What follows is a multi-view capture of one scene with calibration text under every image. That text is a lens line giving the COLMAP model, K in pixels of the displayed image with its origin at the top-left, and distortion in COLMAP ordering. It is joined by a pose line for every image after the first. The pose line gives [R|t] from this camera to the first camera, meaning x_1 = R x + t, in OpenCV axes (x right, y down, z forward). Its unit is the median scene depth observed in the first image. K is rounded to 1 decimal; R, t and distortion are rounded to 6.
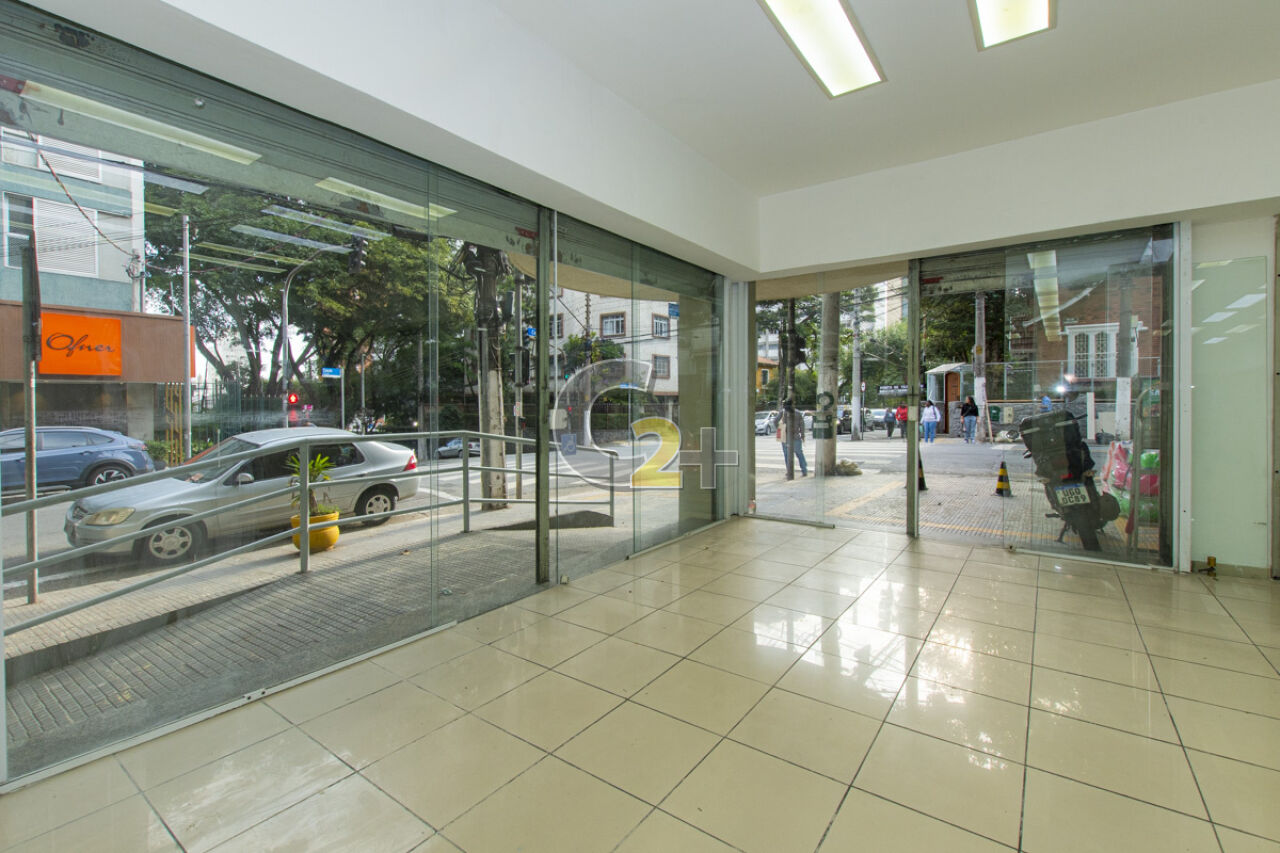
lens RADIAL K [[568.9, 0, 645.3], [0, 568.9, 407.8], [0, 0, 1]] dist [0.001064, 0.000137]
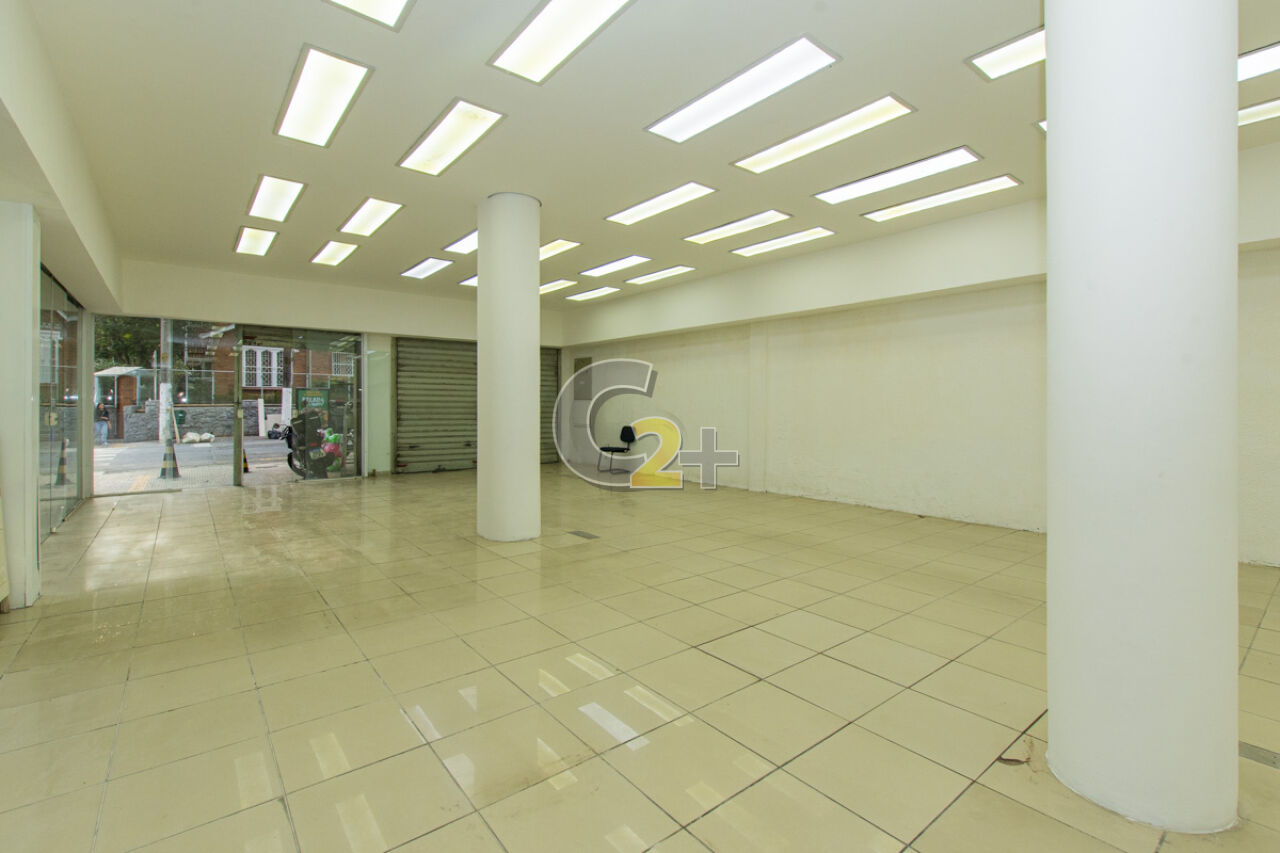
lens RADIAL K [[568.9, 0, 645.3], [0, 568.9, 407.8], [0, 0, 1]] dist [0.001064, 0.000137]
pose [[0.268485, -0.003901, 0.963276, -0.191378], [0.008989, 0.999958, 0.001544, -0.001397], [-0.963242, 0.008245, 0.268509, -0.144809]]
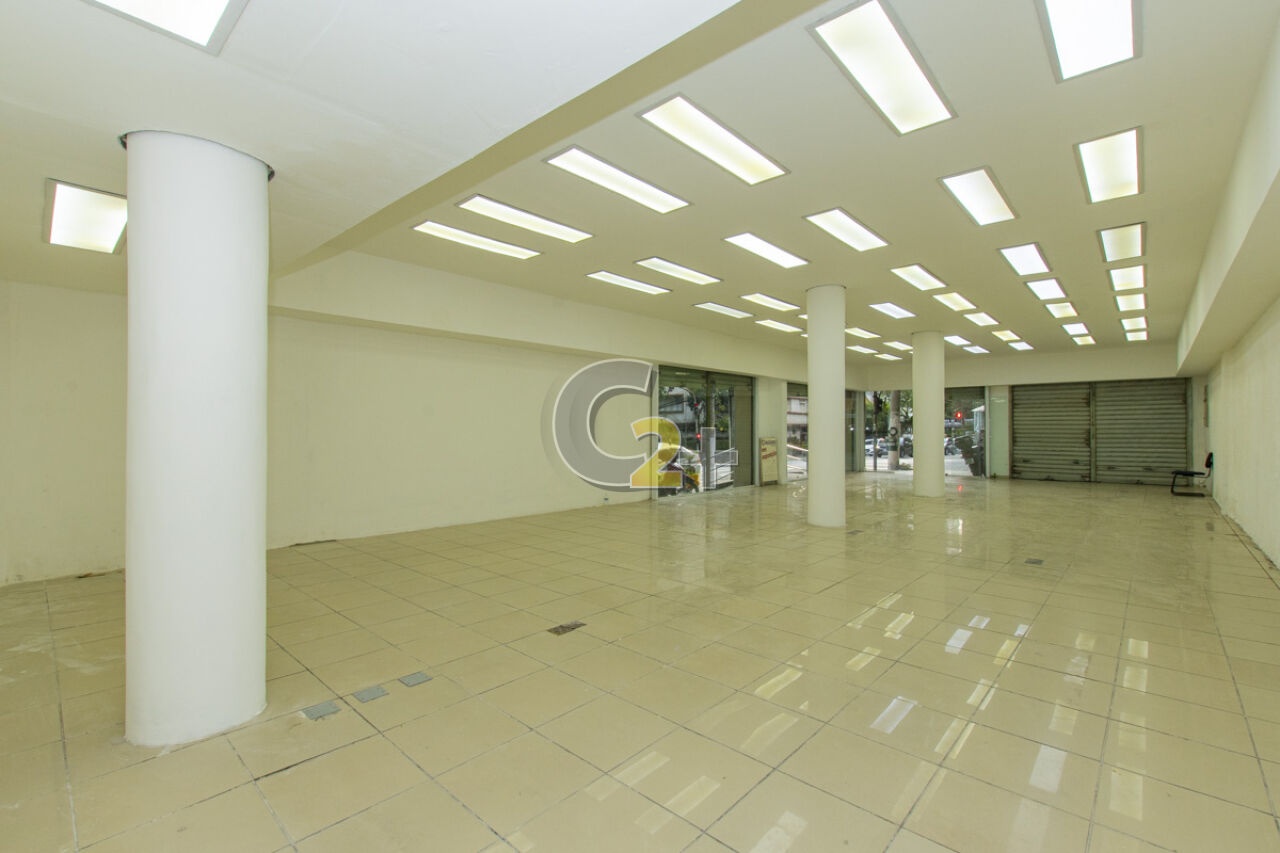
lens RADIAL K [[558.2, 0, 640.0], [0, 558.2, 426.5], [0, 0, 1]] dist [-0.001445, 0.031964]
pose [[0.992539, -0.003465, -0.121876, -0.163777], [0.001186, 0.999823, -0.018769, 0.001068], [0.121920, 0.018484, 0.992368, -0.531865]]
